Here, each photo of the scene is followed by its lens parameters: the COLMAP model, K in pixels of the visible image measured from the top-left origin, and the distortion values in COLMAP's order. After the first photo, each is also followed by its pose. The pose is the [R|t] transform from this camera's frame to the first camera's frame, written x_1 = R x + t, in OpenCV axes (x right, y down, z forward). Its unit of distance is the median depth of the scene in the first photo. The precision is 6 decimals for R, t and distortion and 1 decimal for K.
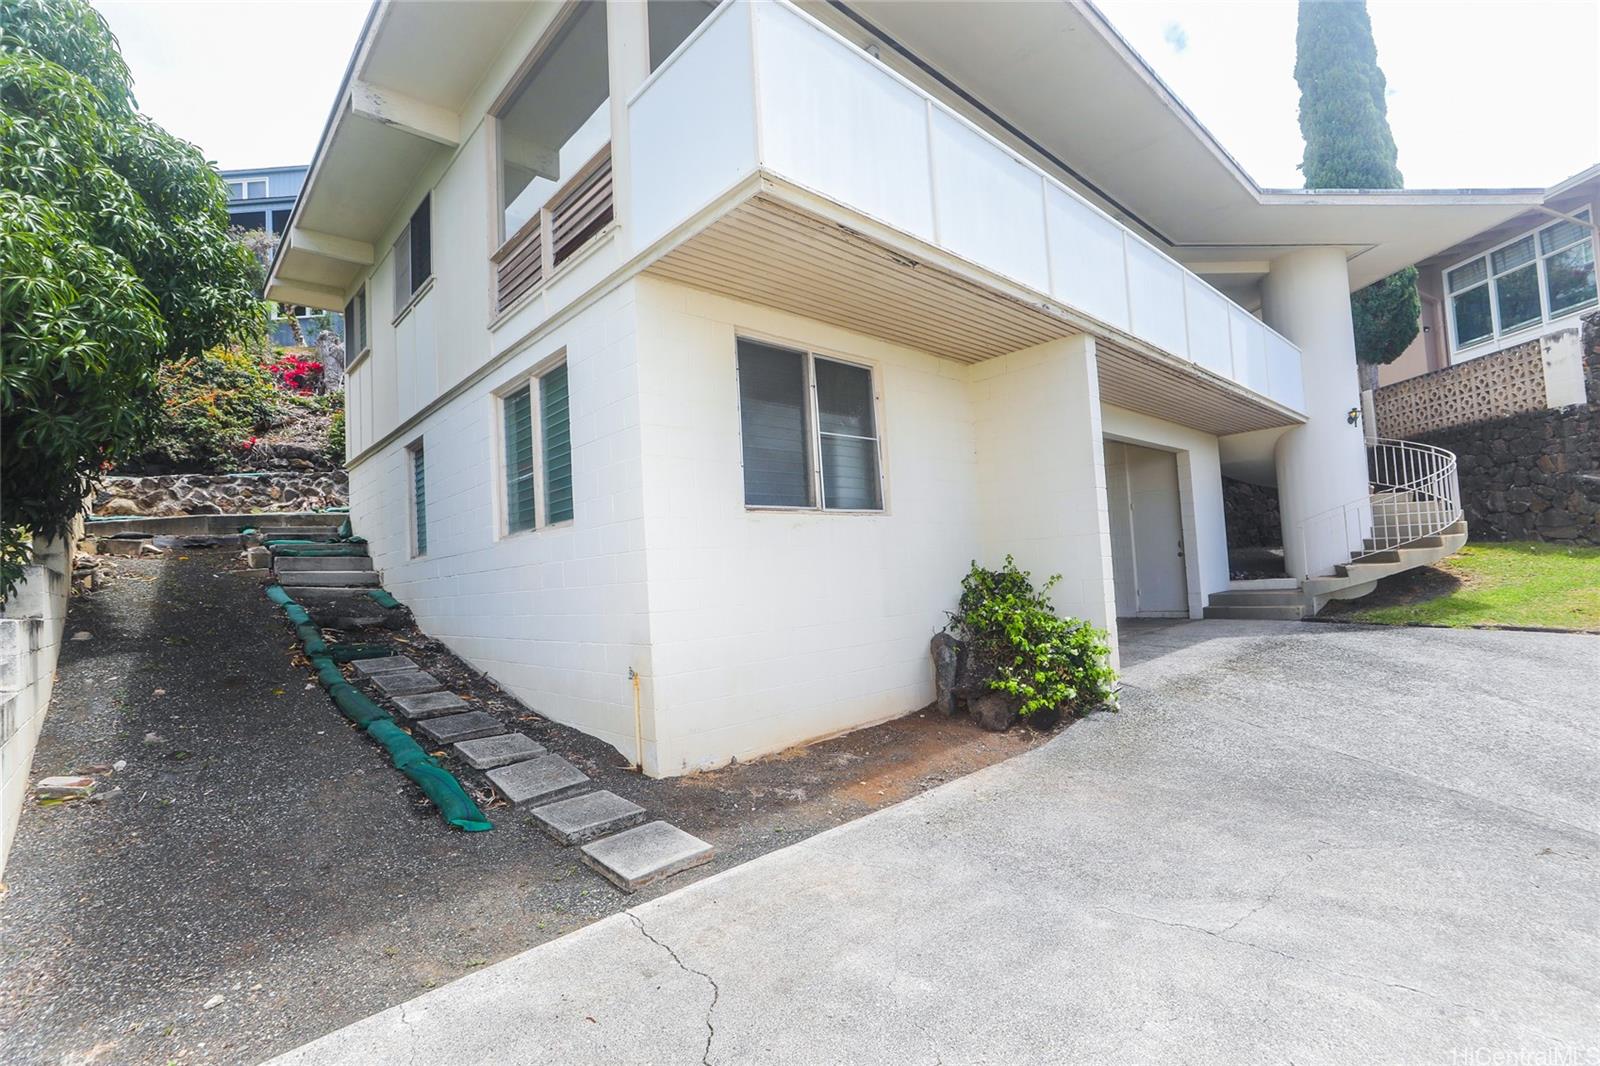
lens RADIAL K [[720.4, 0, 807.2], [0, 720.4, 527.8], [0, 0, 1]] dist [-0.004434, 0.000066]
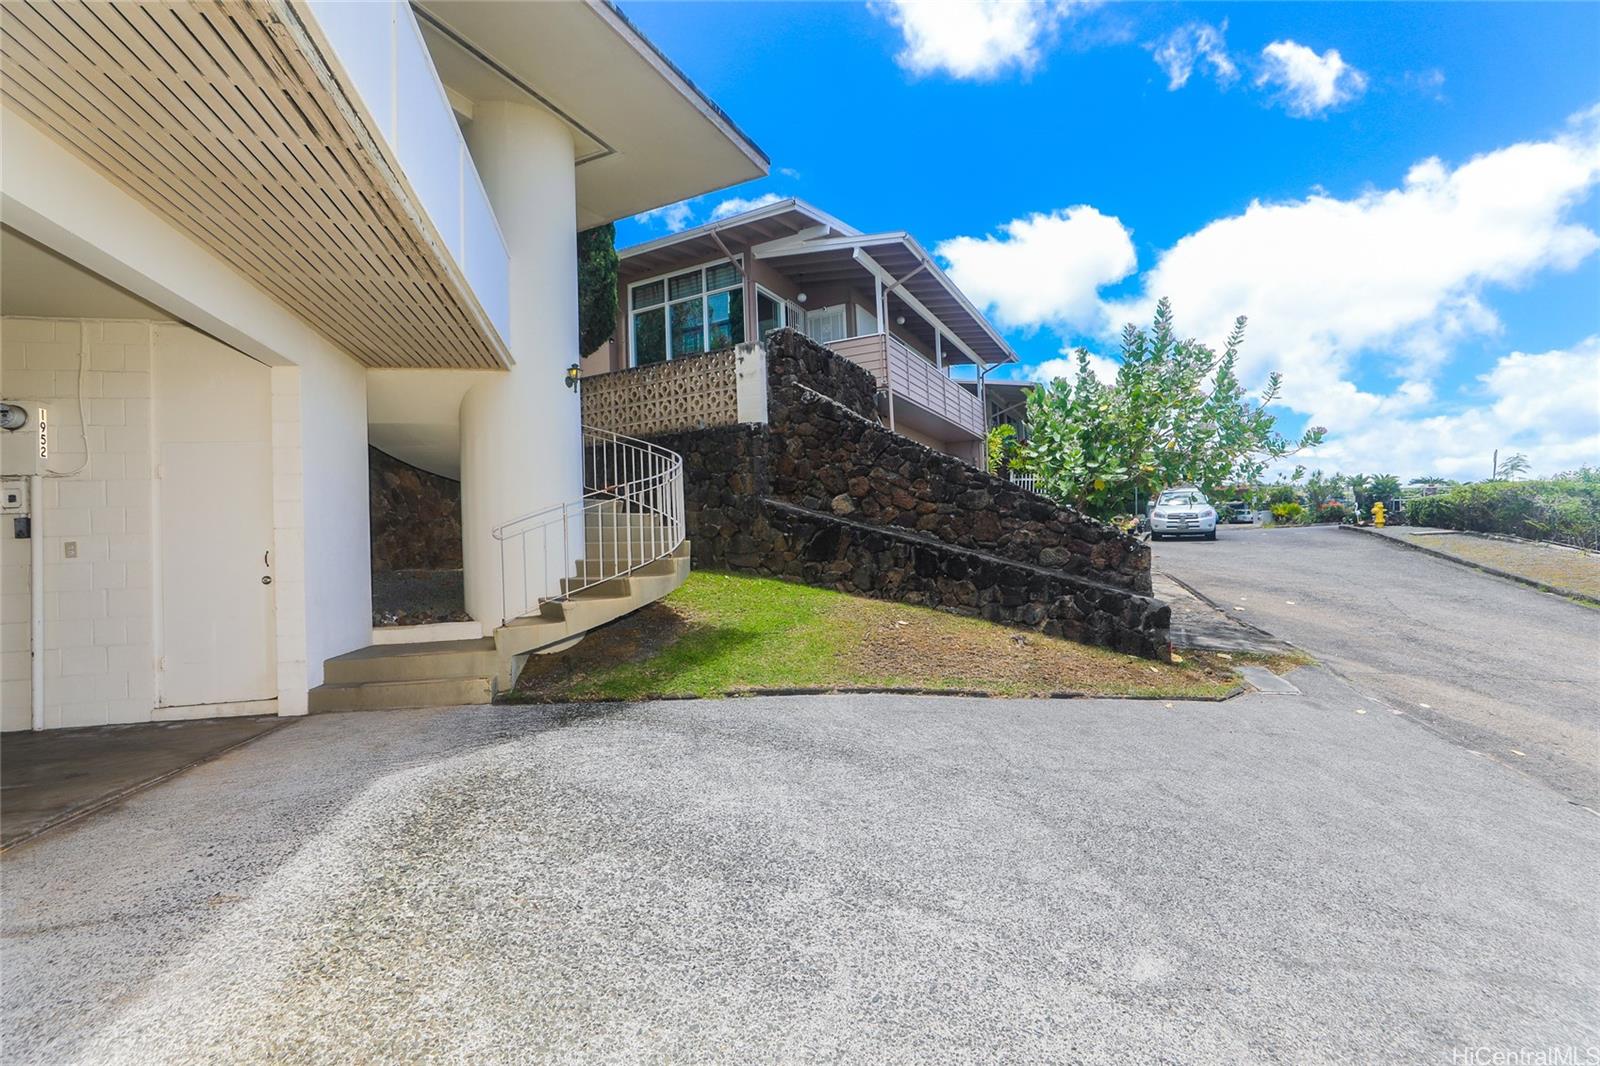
lens RADIAL K [[730.8, 0, 802.5], [0, 730.8, 541.6], [0, 0, 1]] dist [-0.004910, -0.000383]
pose [[0.508387, 0.054657, 0.859392, 0.285176], [-0.043142, 0.998347, -0.037973, 0.014461], [-0.860047, -0.017771, 0.509905, 0.454203]]
